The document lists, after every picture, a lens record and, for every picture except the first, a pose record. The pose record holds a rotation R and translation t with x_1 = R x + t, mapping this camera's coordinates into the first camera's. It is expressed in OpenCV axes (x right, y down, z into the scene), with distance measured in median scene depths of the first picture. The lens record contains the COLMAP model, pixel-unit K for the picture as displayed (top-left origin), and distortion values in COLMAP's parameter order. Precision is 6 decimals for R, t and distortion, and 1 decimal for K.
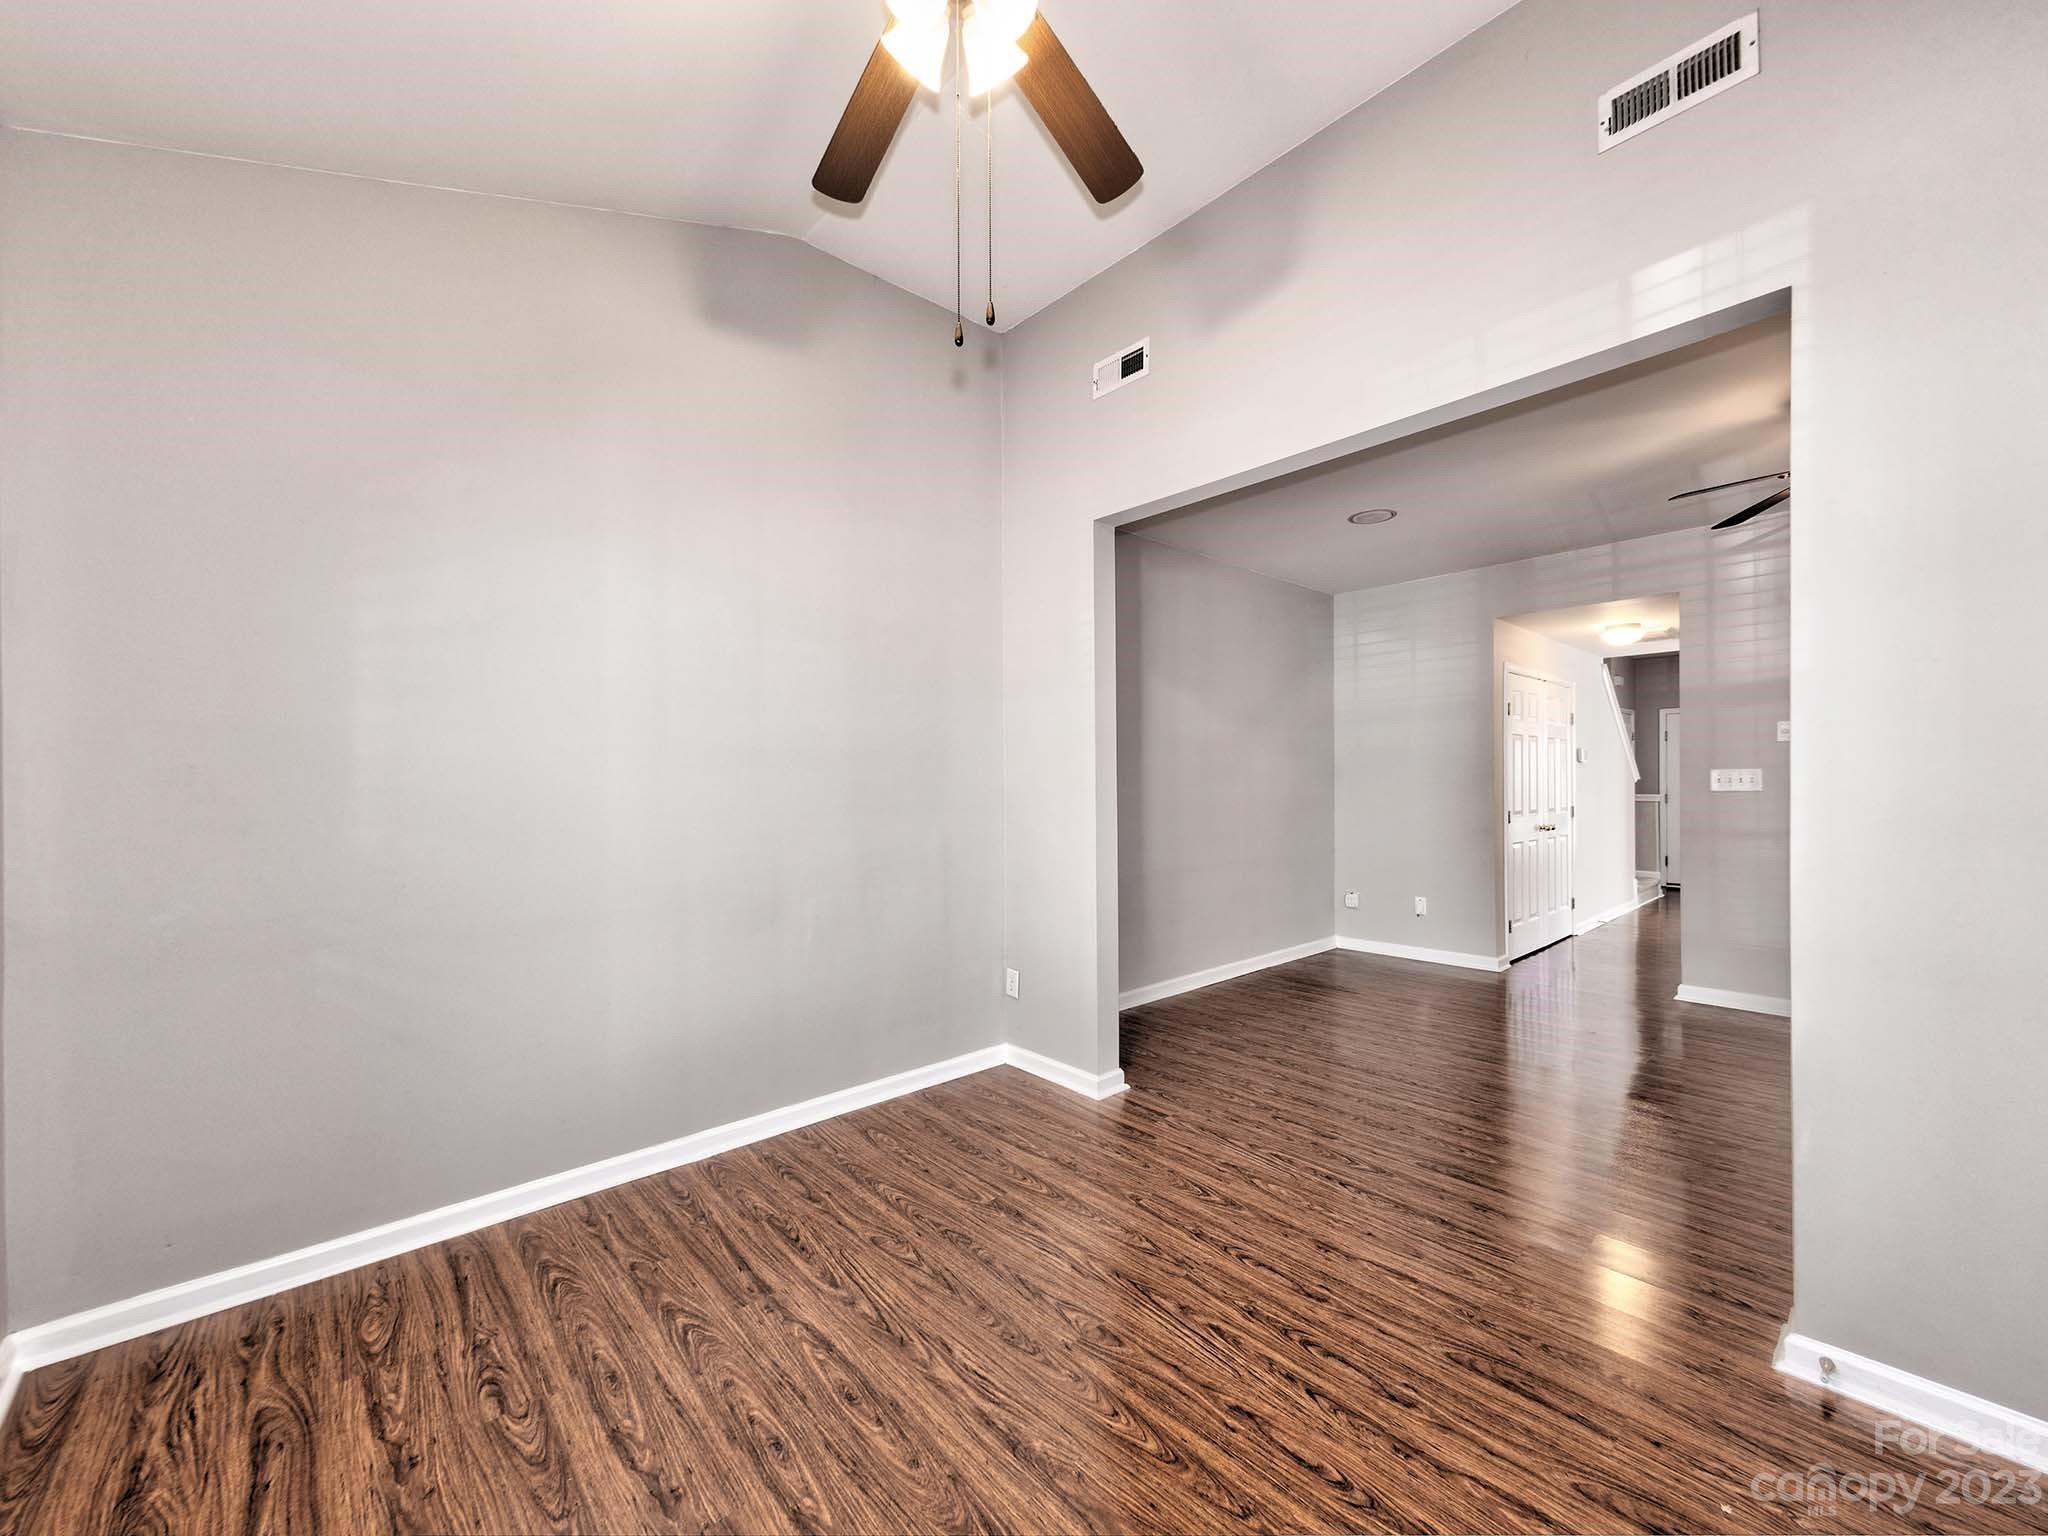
lens RADIAL K [[789.4, 0, 1018.9], [0, 789.4, 787.9], [0, 0, 1]] dist [-0.013138, 0.000072]
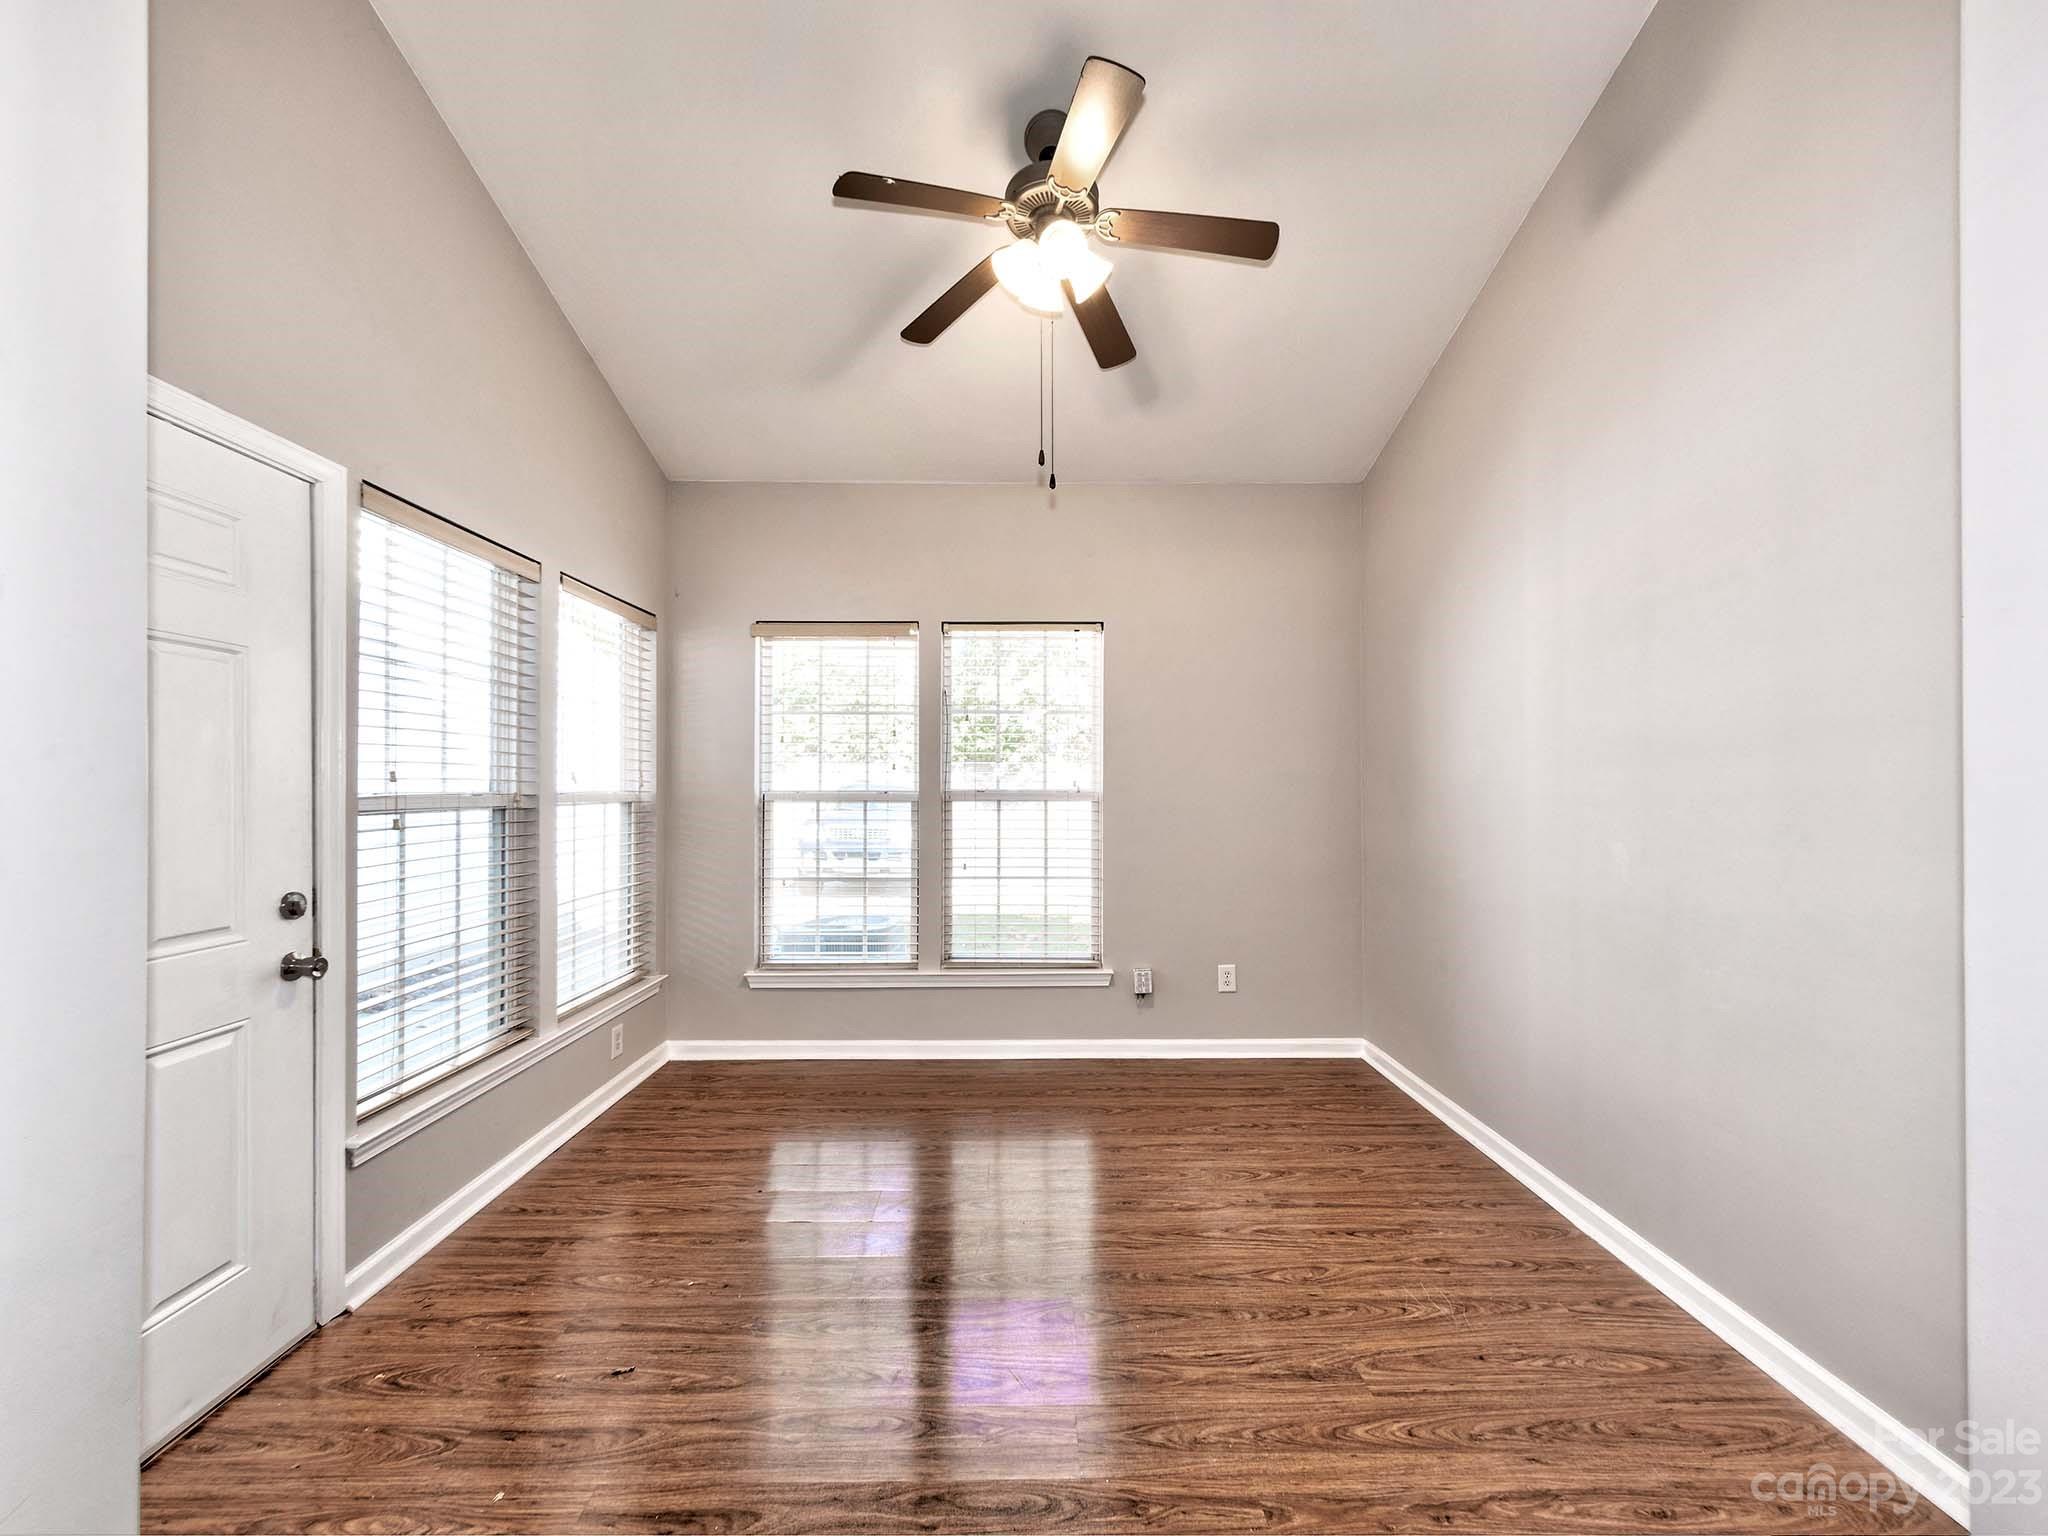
lens RADIAL K [[803.2, 0, 1025.9], [0, 803.2, 781.3], [0, 0, 1]] dist [0.001475, -0.000039]
pose [[-0.657474, 0.003548, -0.753469, 0.879759], [0.003864, 0.999992, 0.001337, -0.011252], [0.753467, -0.002032, -0.657482, 1.562720]]
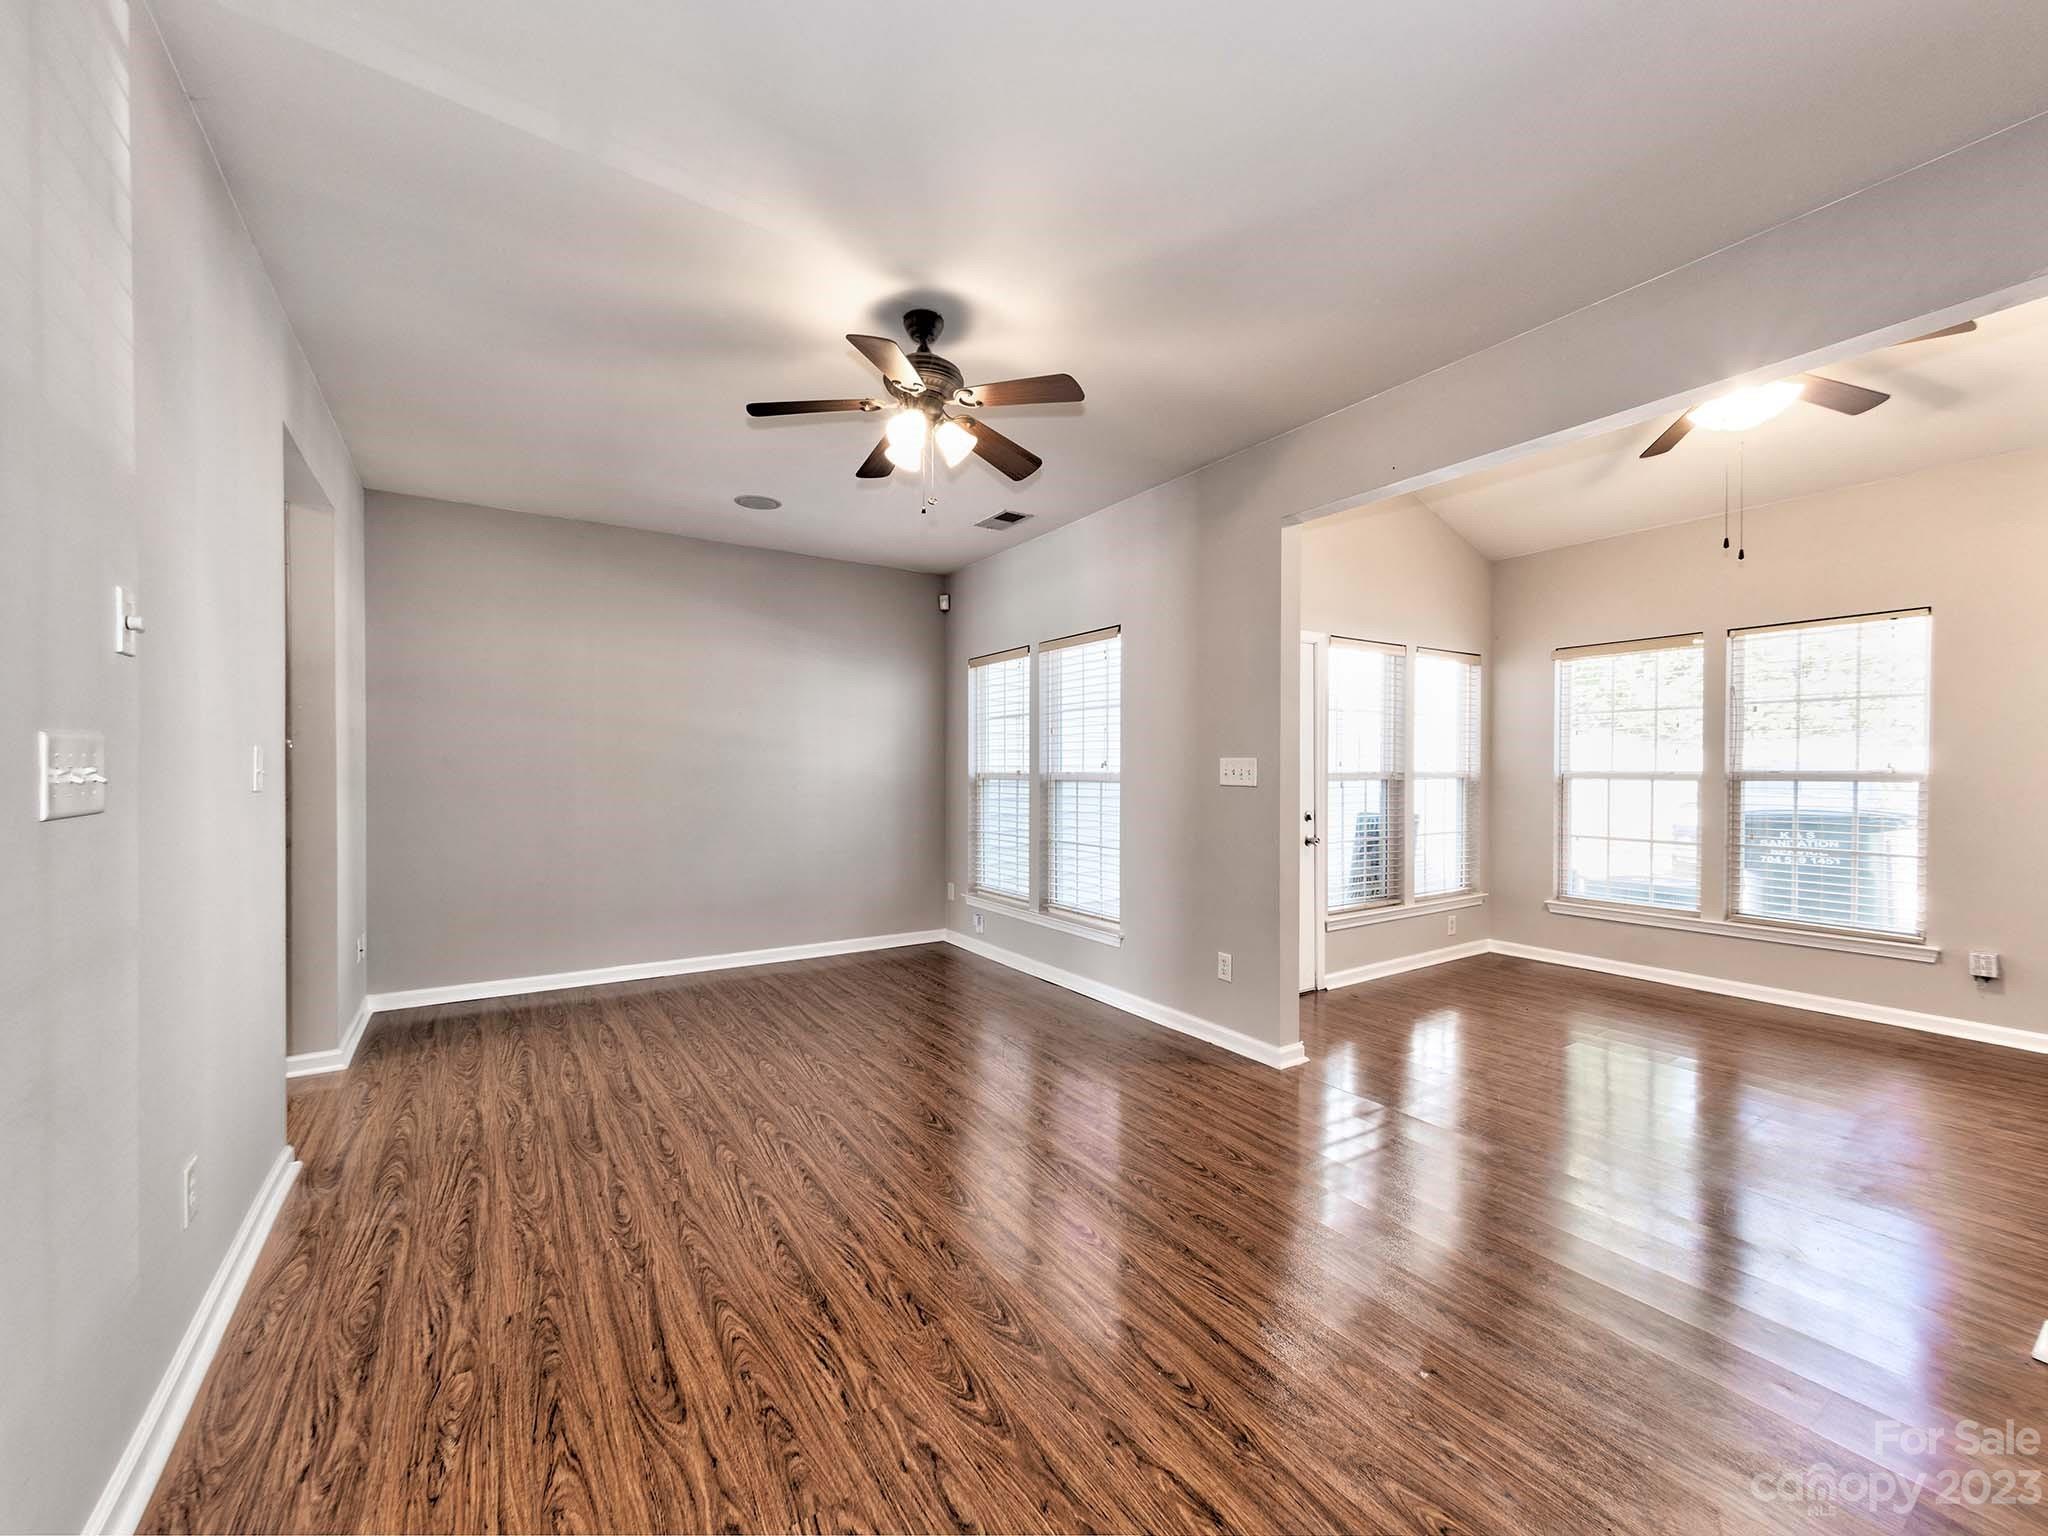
lens RADIAL K [[817.9, 0, 1008.0], [0, 817.9, 769.9], [0, 0, 1]] dist [0.000544, -0.000611]
pose [[-0.987789, 0.008360, 0.155576, 1.233204], [0.008860, 0.999958, 0.002521, -0.016921], [-0.155548, 0.003869, -0.987821, 2.802090]]
